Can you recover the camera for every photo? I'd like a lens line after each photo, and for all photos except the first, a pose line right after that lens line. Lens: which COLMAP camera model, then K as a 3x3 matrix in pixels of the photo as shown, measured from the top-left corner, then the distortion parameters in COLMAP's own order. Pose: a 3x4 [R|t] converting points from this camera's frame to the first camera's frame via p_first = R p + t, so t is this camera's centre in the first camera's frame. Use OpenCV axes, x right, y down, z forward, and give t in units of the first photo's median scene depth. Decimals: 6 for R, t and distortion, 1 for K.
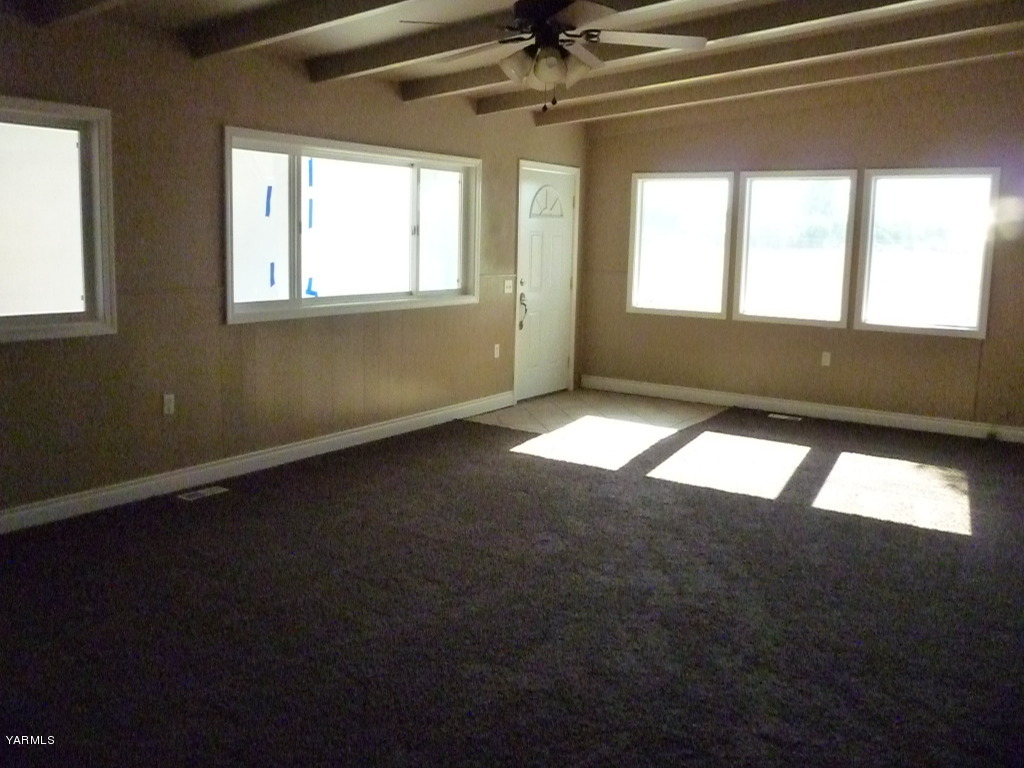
lens RADIAL K [[888.7, 0, 511.1], [0, 888.7, 365.6], [0, 0, 1]] dist [-0.078554, 0.092663]
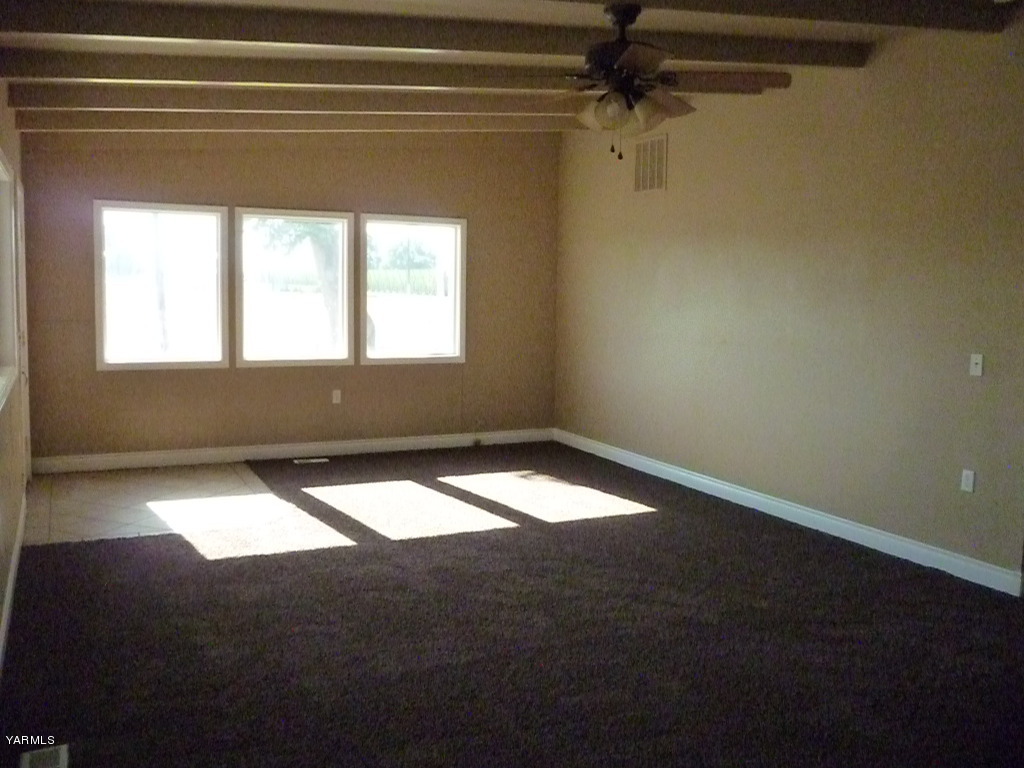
lens RADIAL K [[891.7, 0, 515.0], [0, 891.7, 374.7], [0, 0, 1]] dist [-0.070216, 0.079036]
pose [[0.488019, -0.096631, 0.867468, -0.427155], [0.116241, 0.992195, 0.045130, -0.054417], [-0.865058, 0.078811, 0.495442, 0.306868]]
